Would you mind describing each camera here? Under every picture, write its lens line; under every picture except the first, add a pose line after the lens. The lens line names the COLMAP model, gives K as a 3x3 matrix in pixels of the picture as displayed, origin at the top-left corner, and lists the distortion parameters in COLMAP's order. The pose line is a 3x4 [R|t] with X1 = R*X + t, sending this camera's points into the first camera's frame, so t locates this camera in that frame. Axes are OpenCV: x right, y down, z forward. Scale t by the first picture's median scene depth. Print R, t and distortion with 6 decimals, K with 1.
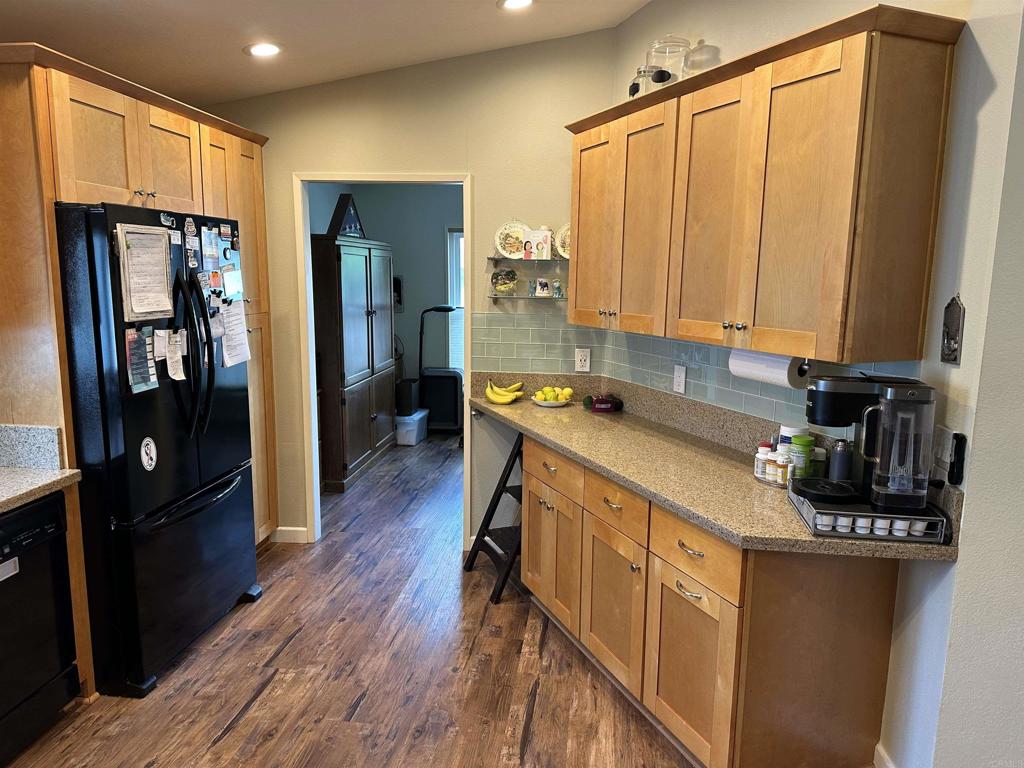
lens RADIAL K [[719.8, 0, 520.1], [0, 719.8, 388.4], [0, 0, 1]] dist [0.064006, -0.075227]
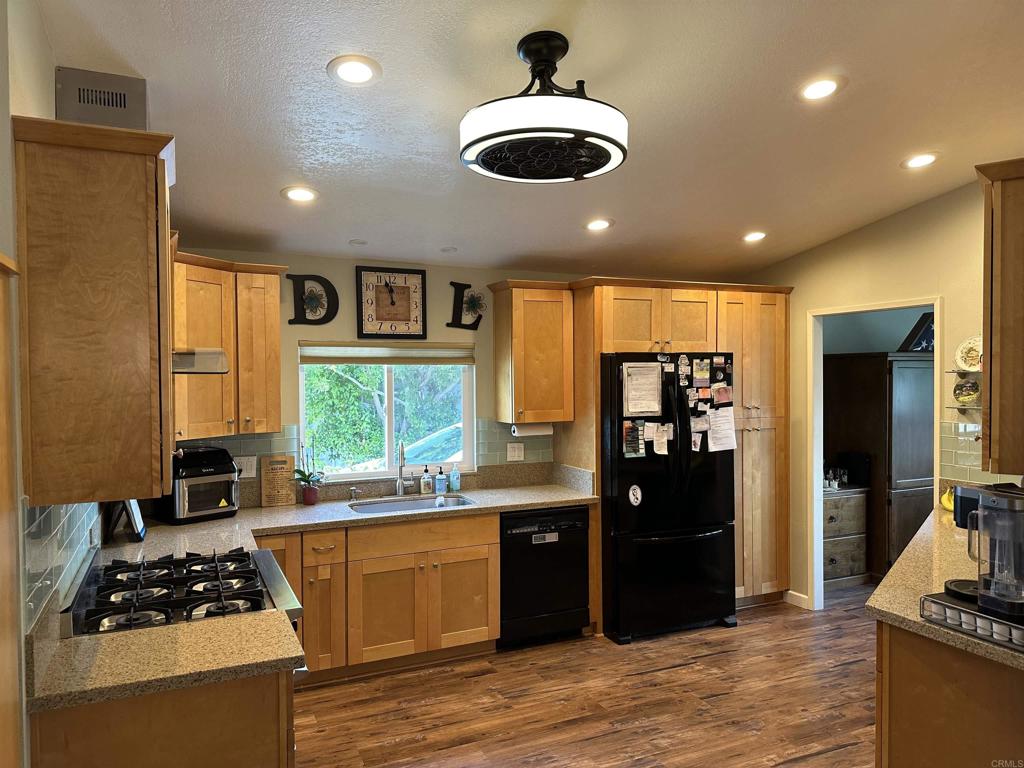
lens RADIAL K [[719.8, 0, 515.0], [0, 719.8, 377.7], [0, 0, 1]] dist [0.064006, -0.075227]
pose [[0.516206, -0.017645, -0.856282, 0.759025], [-0.122075, 0.988064, -0.093954, 0.011298], [0.847720, 0.153031, 0.507891, -0.122551]]
